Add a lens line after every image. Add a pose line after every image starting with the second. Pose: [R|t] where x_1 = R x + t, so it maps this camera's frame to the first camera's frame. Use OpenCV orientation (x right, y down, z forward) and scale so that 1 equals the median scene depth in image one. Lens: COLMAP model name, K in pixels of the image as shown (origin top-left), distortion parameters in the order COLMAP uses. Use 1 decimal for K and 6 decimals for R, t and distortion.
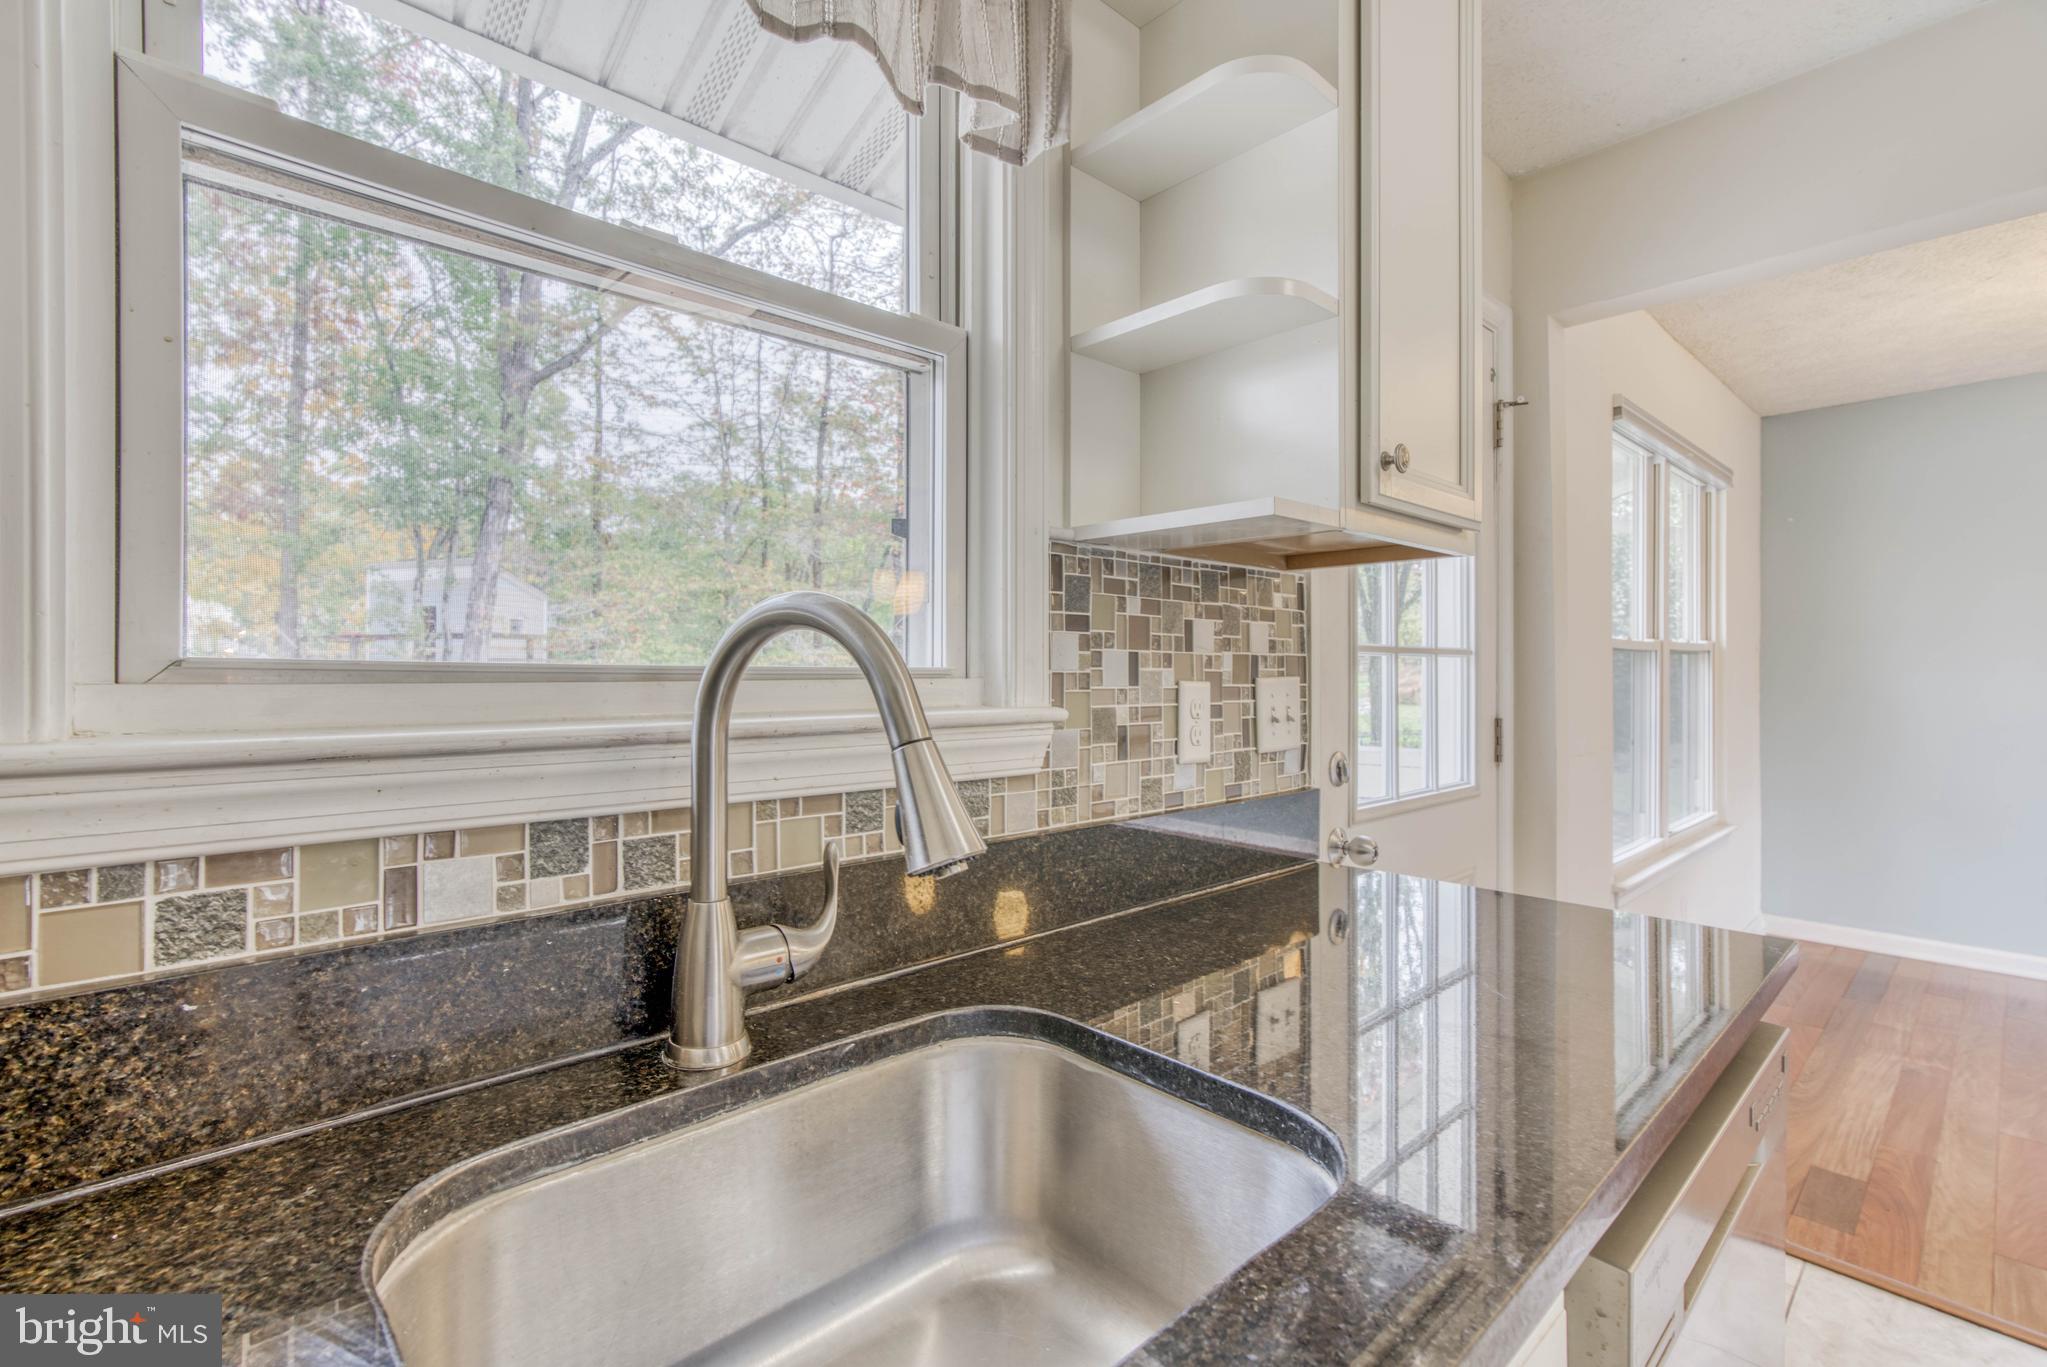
lens RADIAL K [[918.8, 0, 1015.2], [0, 918.8, 660.5], [0, 0, 1]] dist [-0.019879, 0.012996]
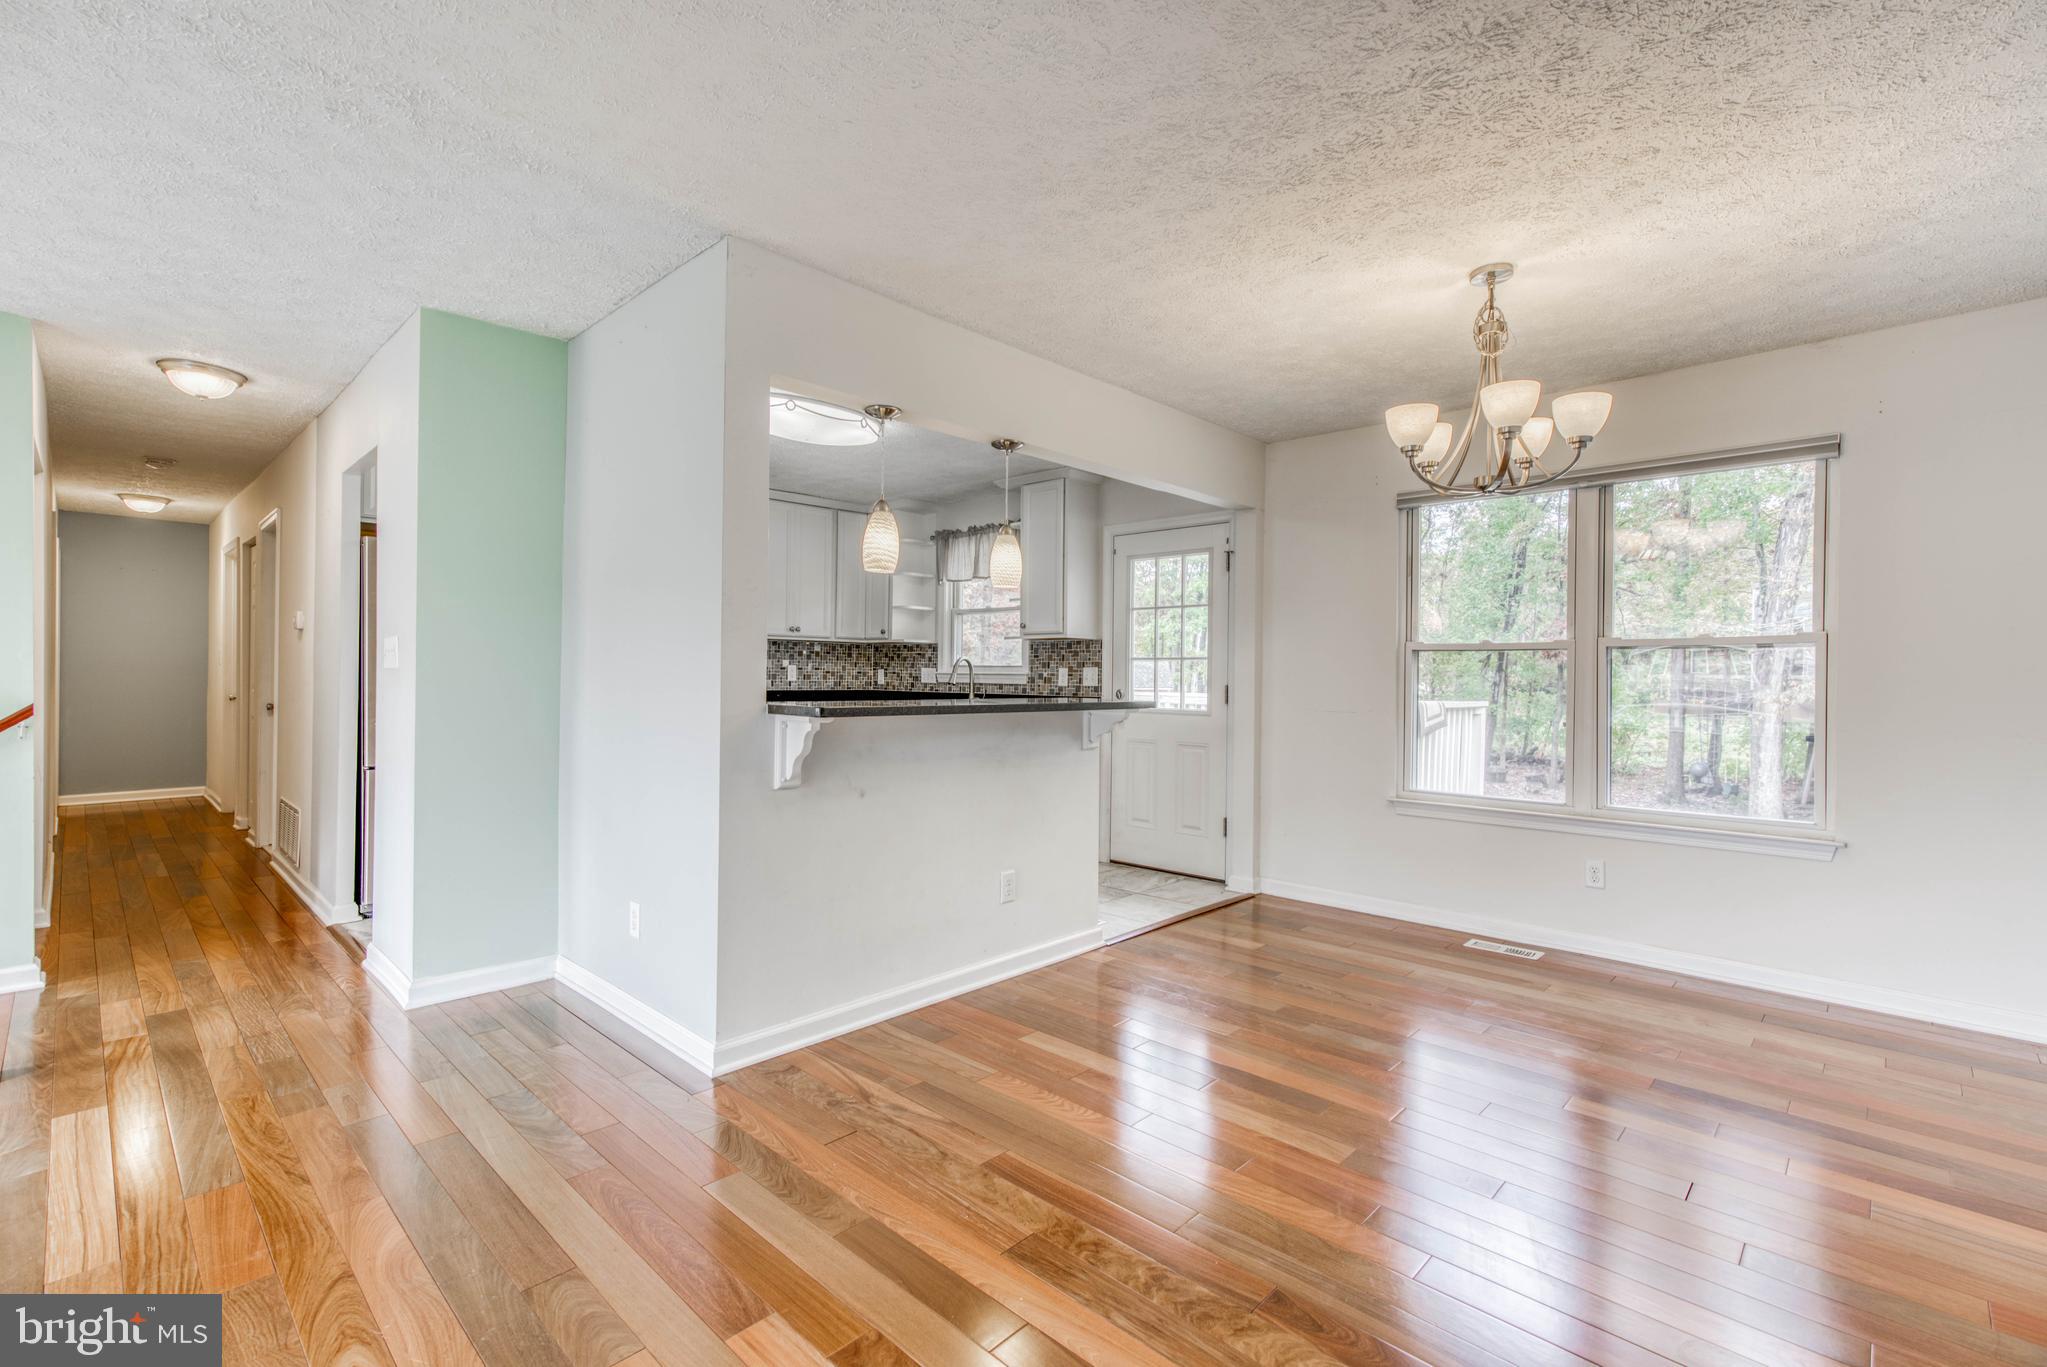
lens RADIAL K [[917.0, 0, 1004.2], [0, 917.0, 681.1], [0, 0, 1]] dist [-0.019960, 0.018338]
pose [[0.065638, 0.005401, -0.997829, 4.381168], [0.000359, 0.999985, 0.005436, 0.058651], [0.997843, -0.000715, 0.065635, 0.405457]]
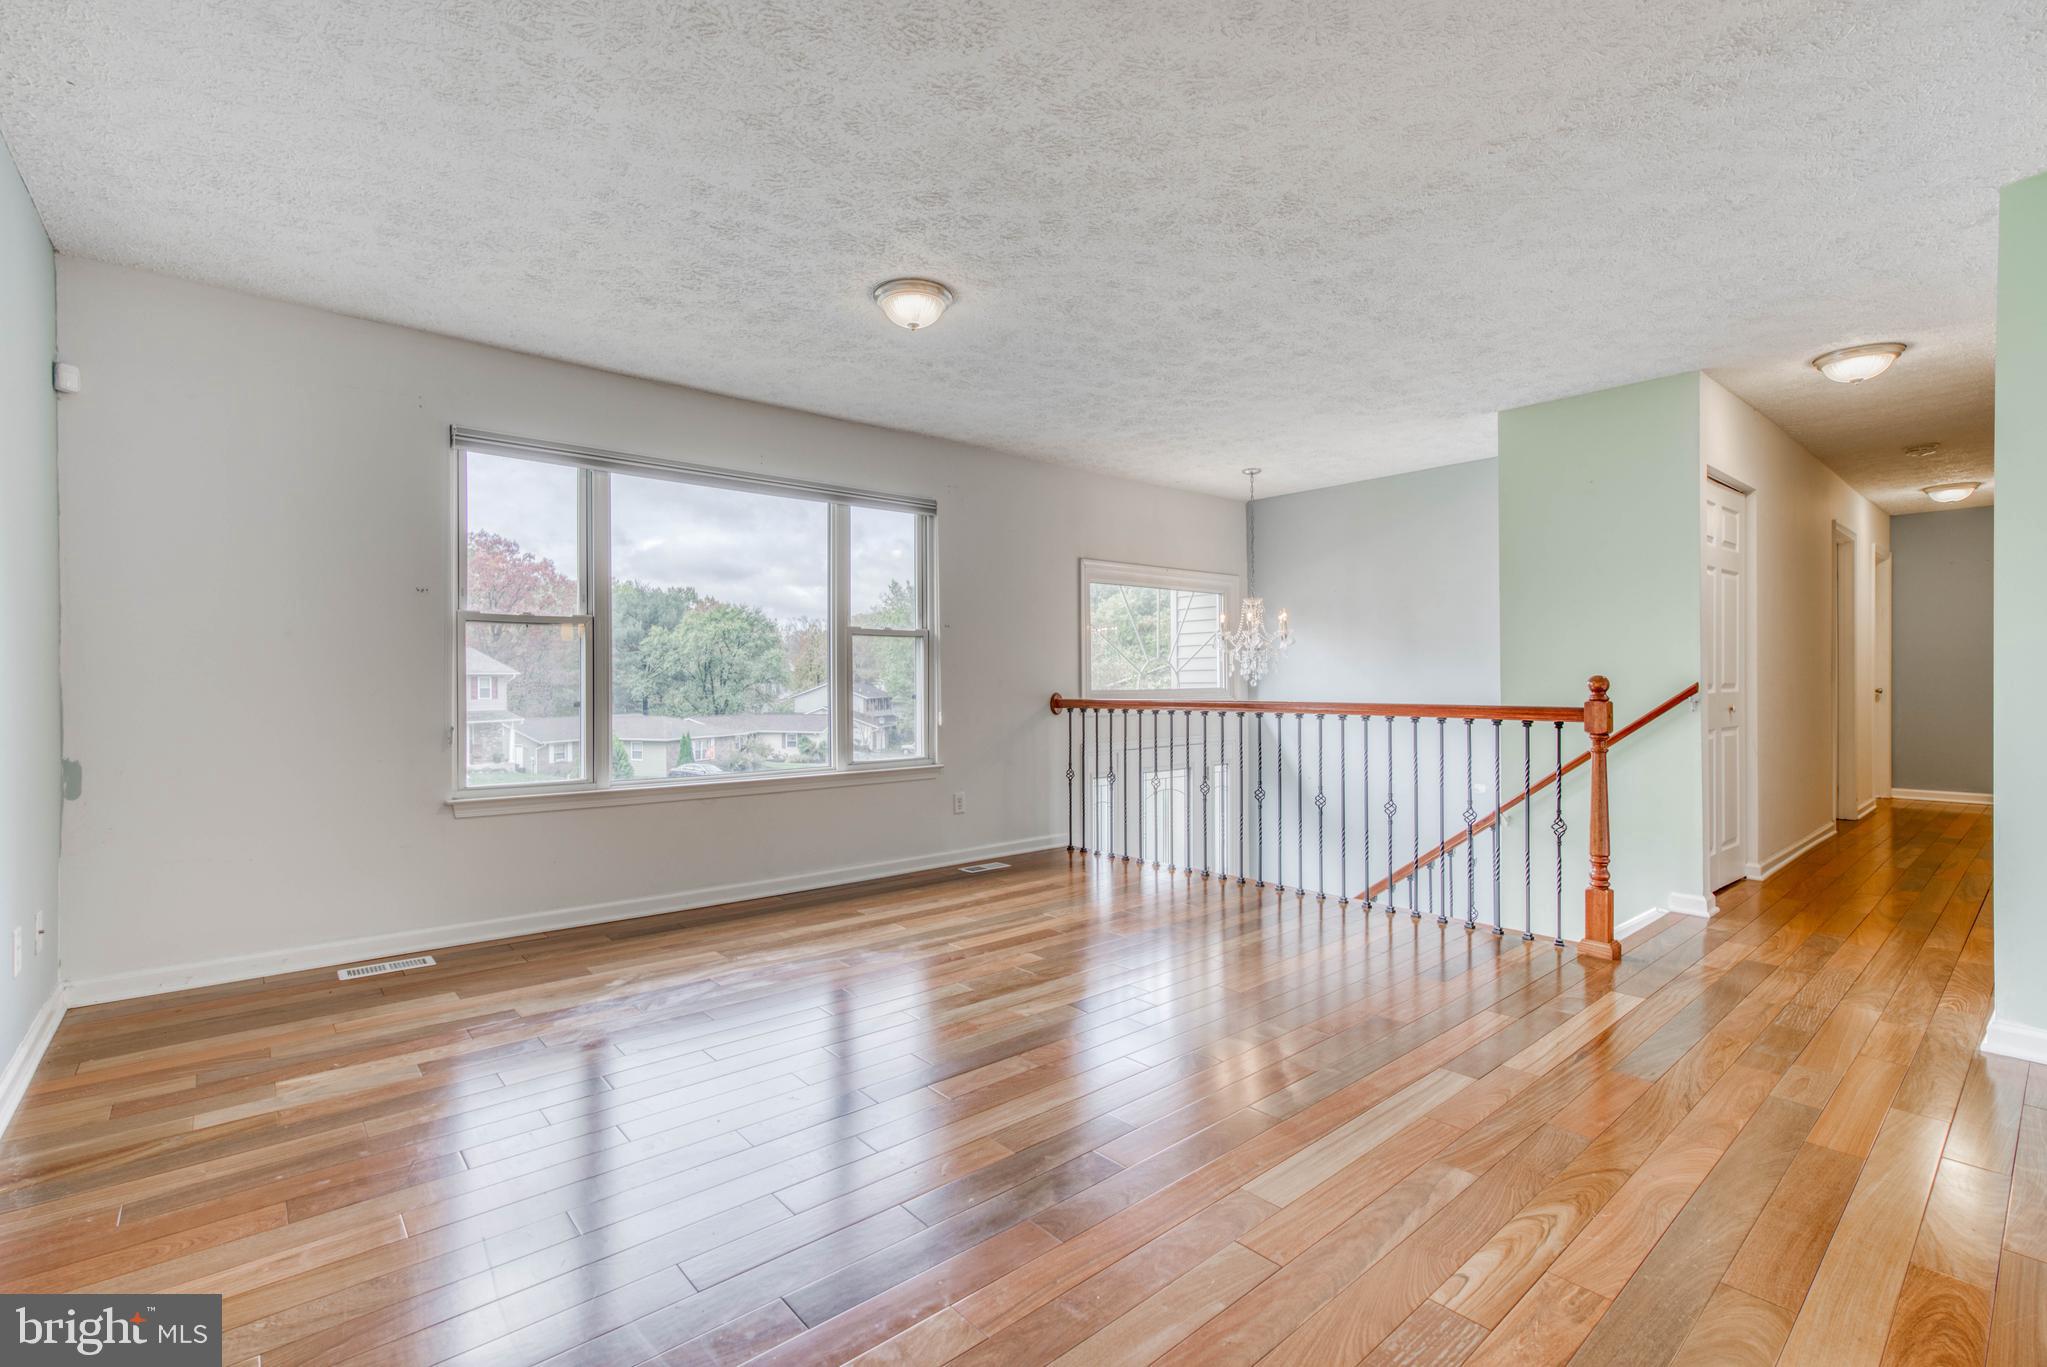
lens RADIAL K [[917.0, 0, 1004.2], [0, 917.0, 681.1], [0, 0, 1]] dist [-0.019960, 0.018338]
pose [[-0.999558, 0.000976, 0.029729, 3.981219], [0.000693, 0.999954, -0.009544, 0.146159], [-0.029737, -0.009519, -0.999512, 1.003473]]
